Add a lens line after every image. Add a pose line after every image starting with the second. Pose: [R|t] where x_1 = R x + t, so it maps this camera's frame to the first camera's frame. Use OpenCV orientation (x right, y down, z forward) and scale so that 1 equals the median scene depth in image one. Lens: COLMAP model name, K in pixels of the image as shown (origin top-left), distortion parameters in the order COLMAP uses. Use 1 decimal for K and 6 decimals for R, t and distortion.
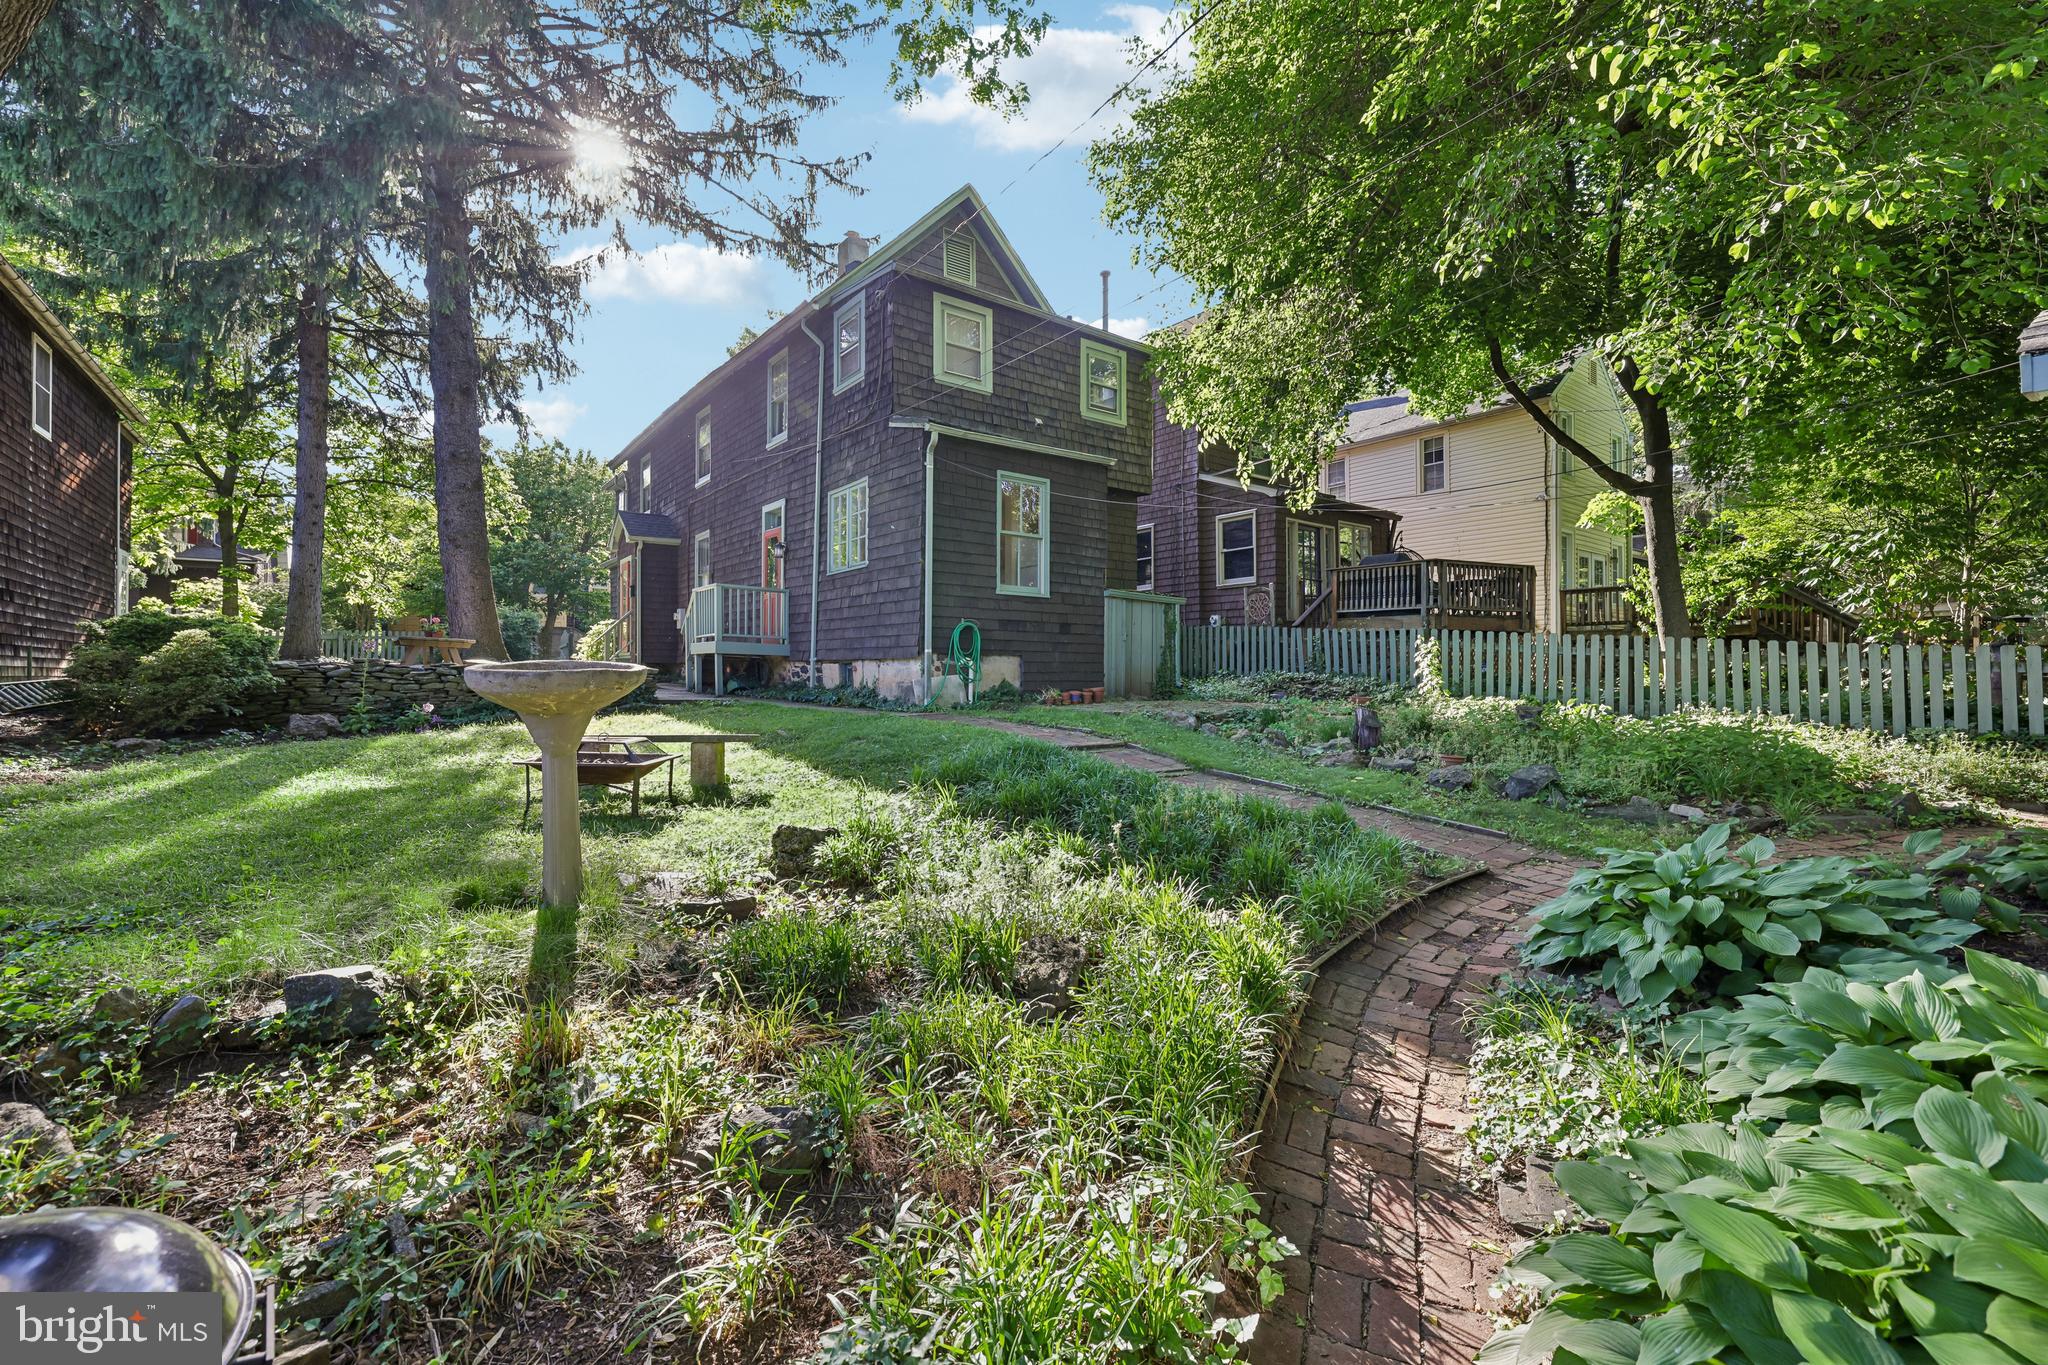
lens RADIAL K [[865.2, 0, 1014.3], [0, 865.2, 669.3], [0, 0, 1]] dist [-0.000859, -0.000484]
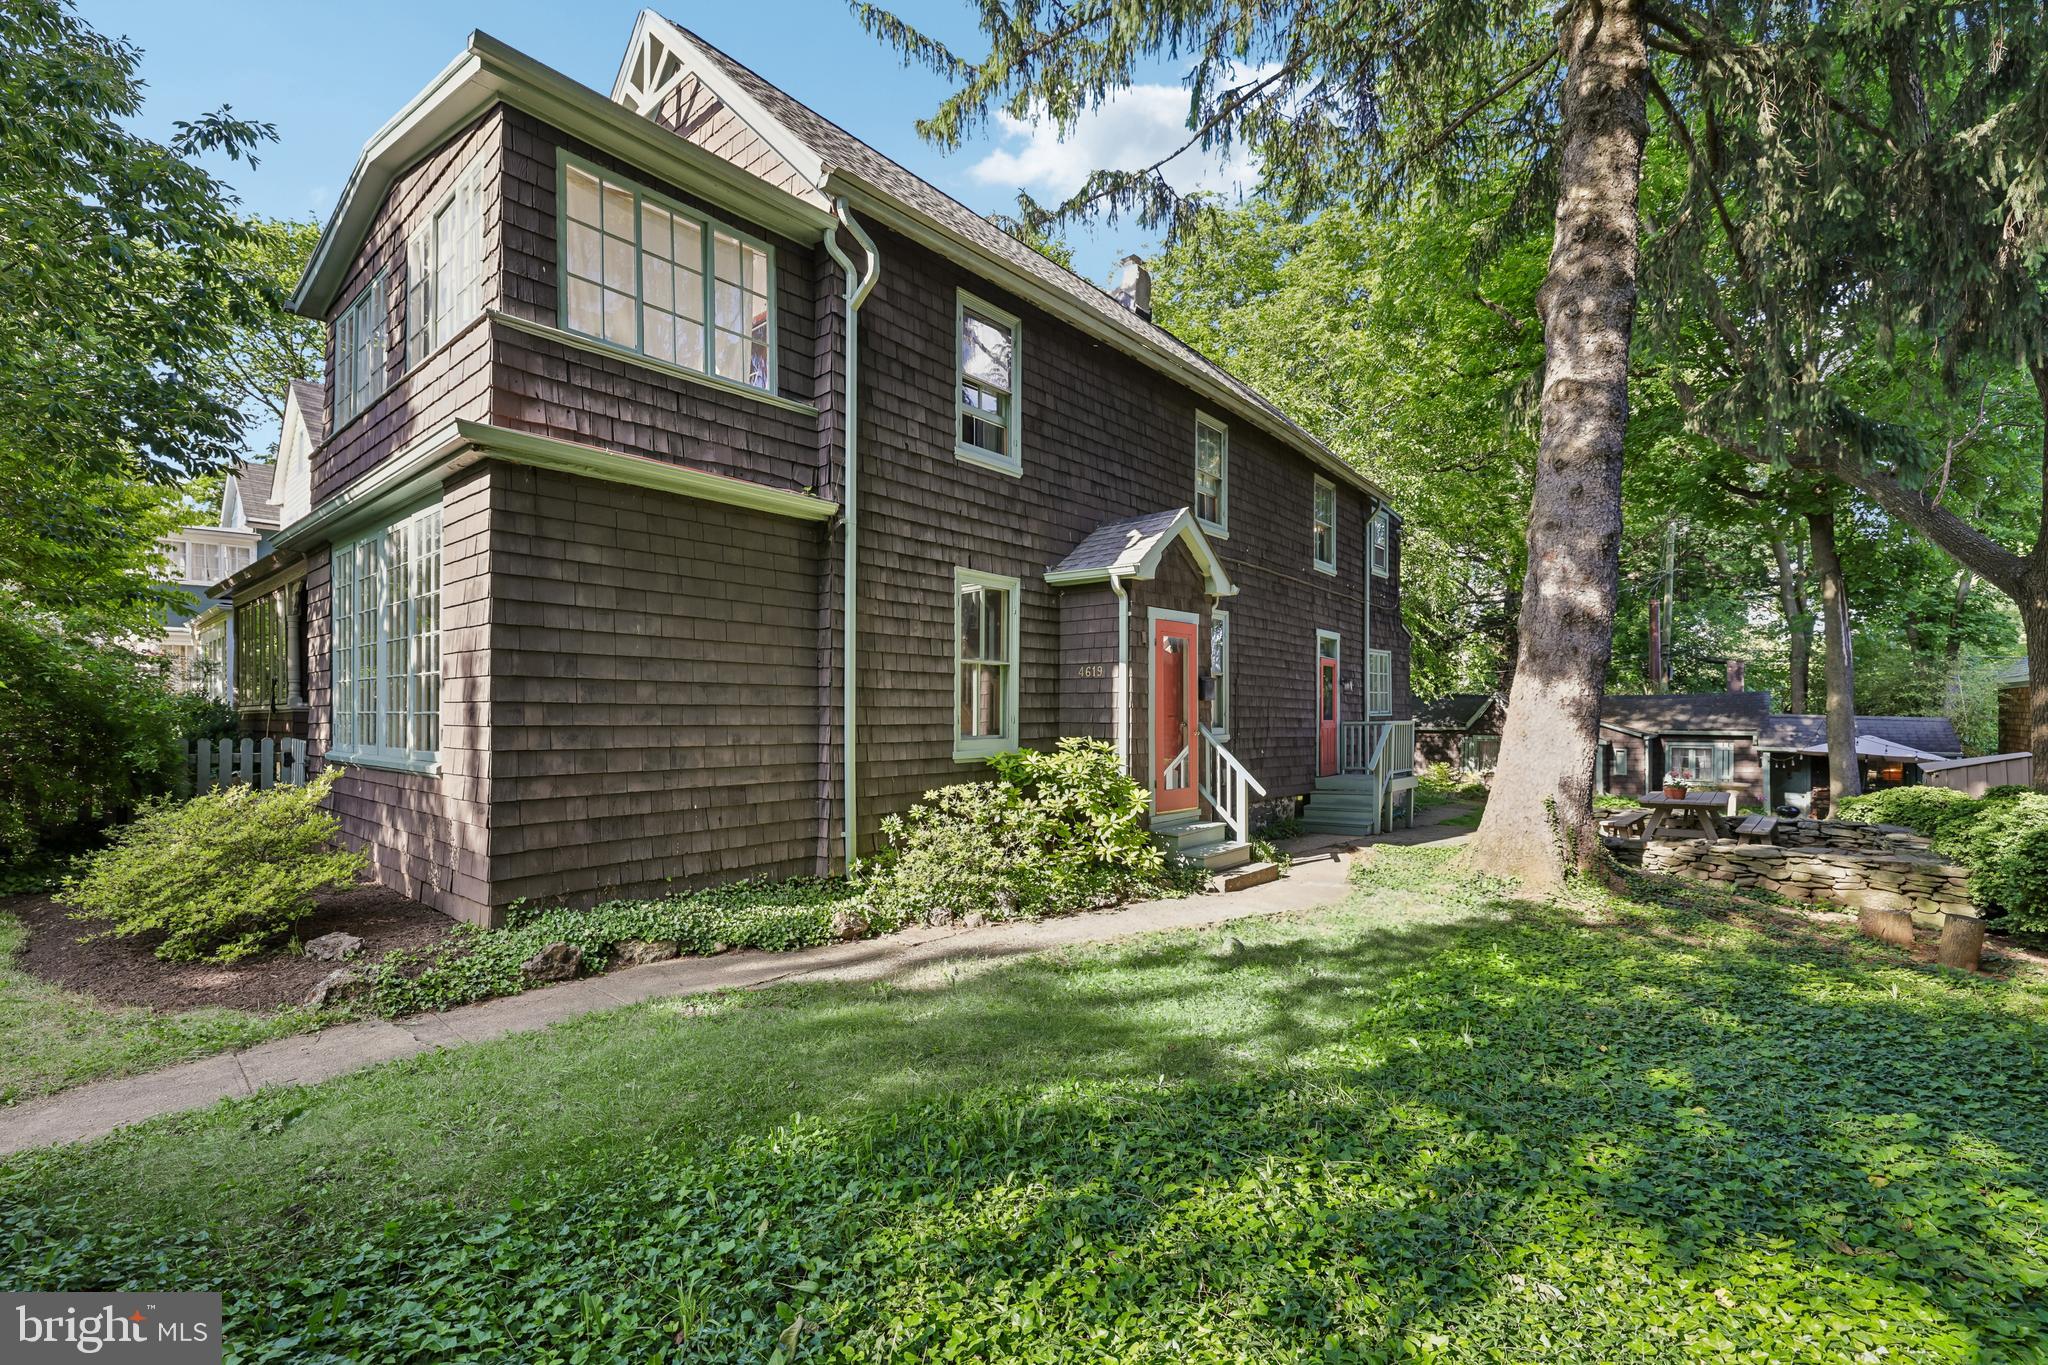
lens RADIAL K [[878.5, 0, 1019.7], [0, 878.5, 709.1], [0, 0, 1]] dist [-0.002906, 0.000926]
pose [[-0.213904, 0.000258, 0.976855, -1.242447], [-0.011303, 0.999932, -0.002739, -0.101387], [-0.976789, -0.011627, -0.213886, 1.638555]]
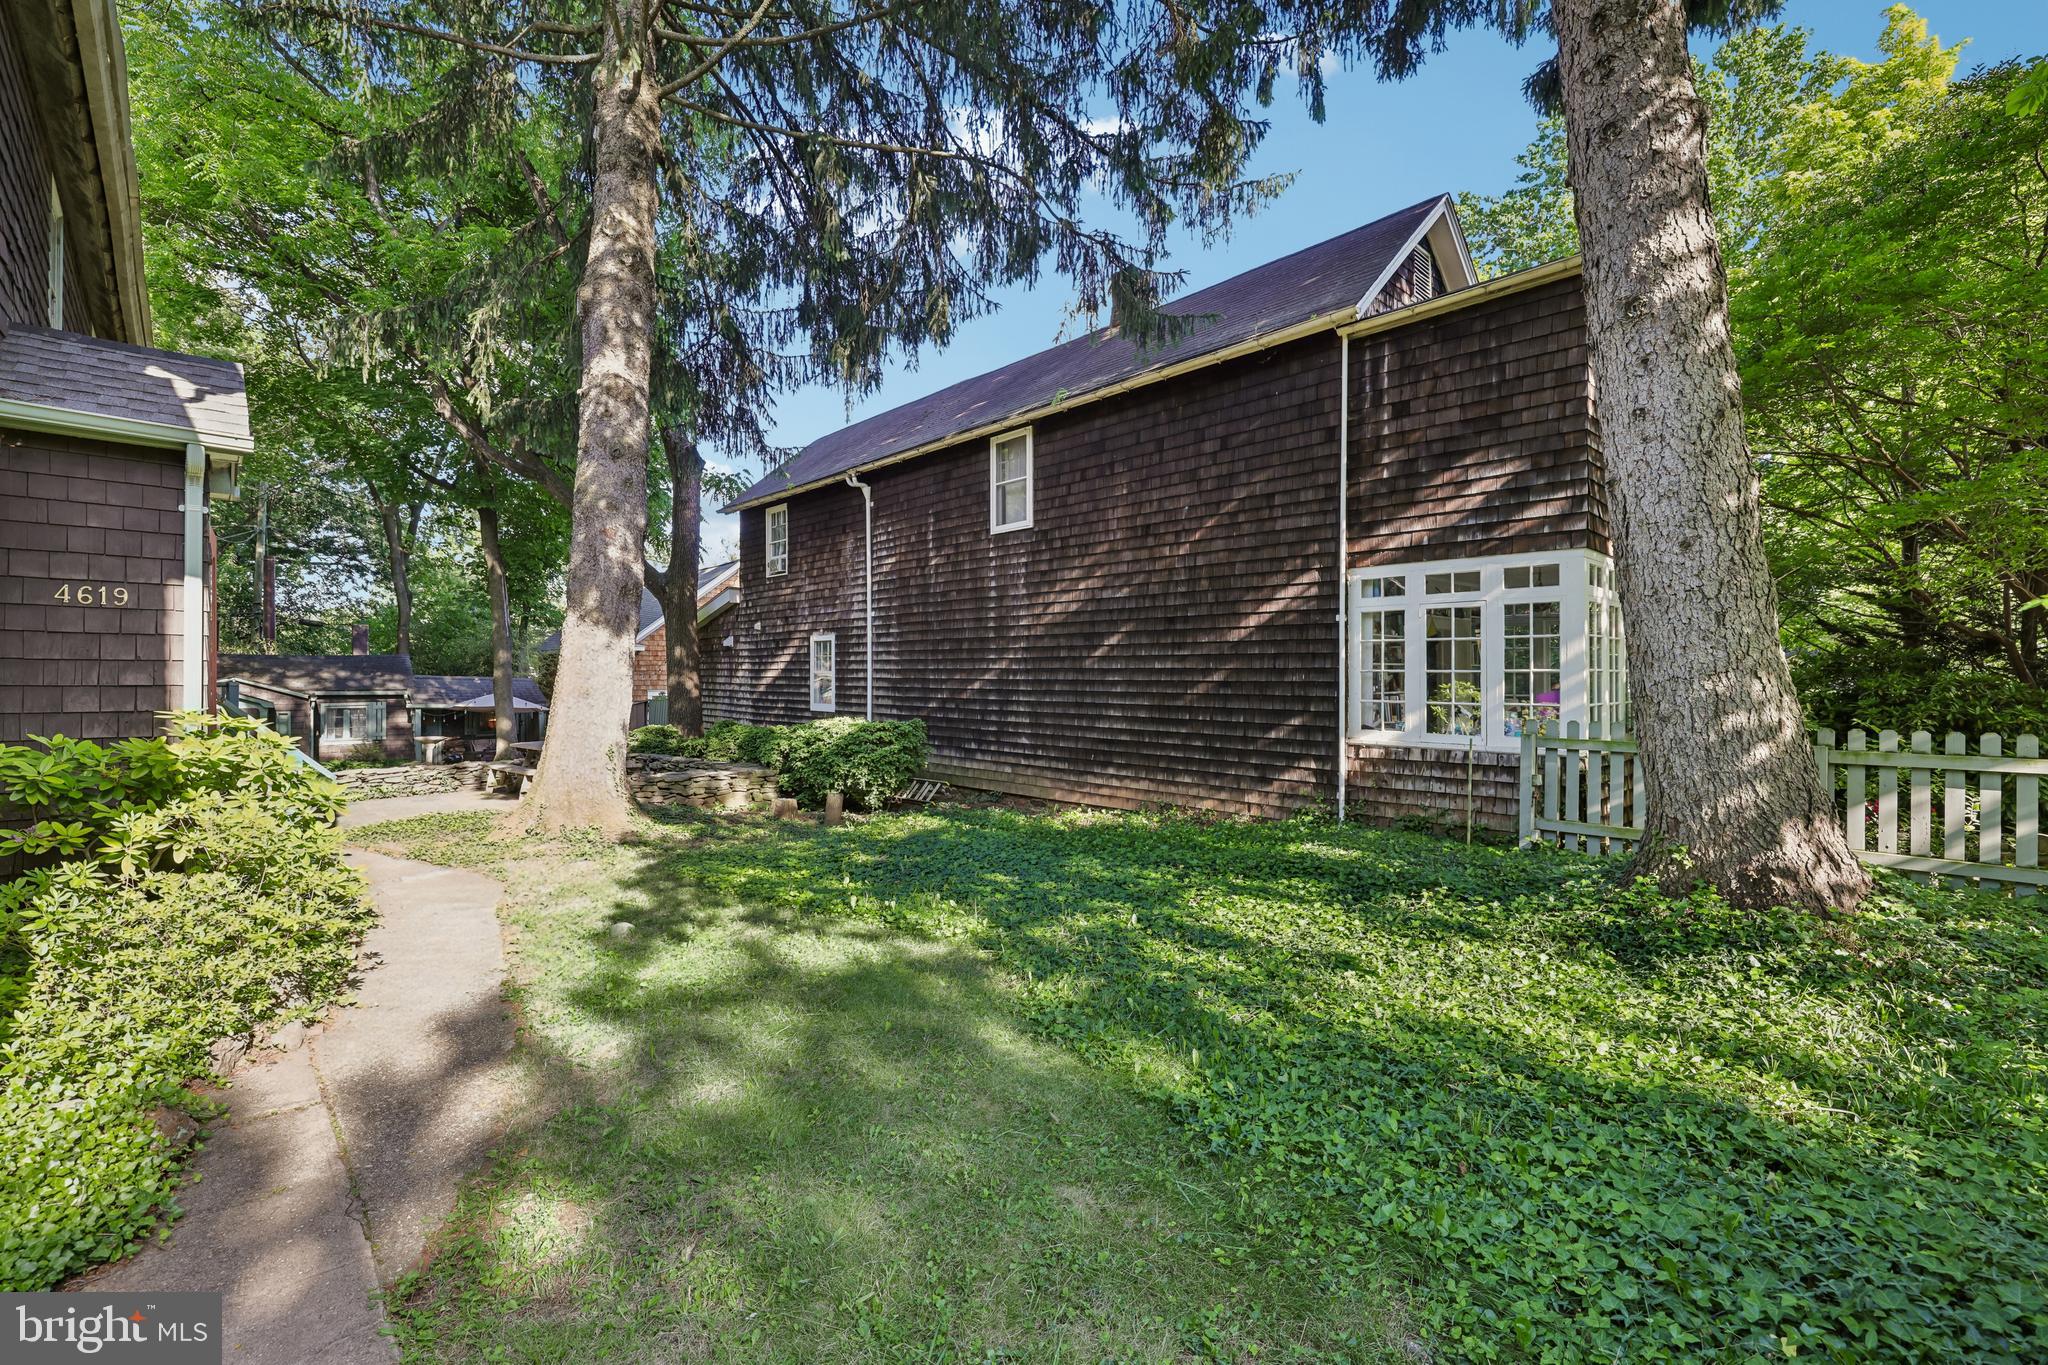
lens RADIAL K [[865.2, 0, 1012.4], [0, 865.2, 681.2], [0, 0, 1]] dist [-0.000859, -0.000484]
pose [[-0.994269, -0.002212, -0.106887, -0.968164], [-0.001885, 0.999993, -0.003163, -0.094850], [0.106894, -0.002943, -0.994266, 1.849442]]
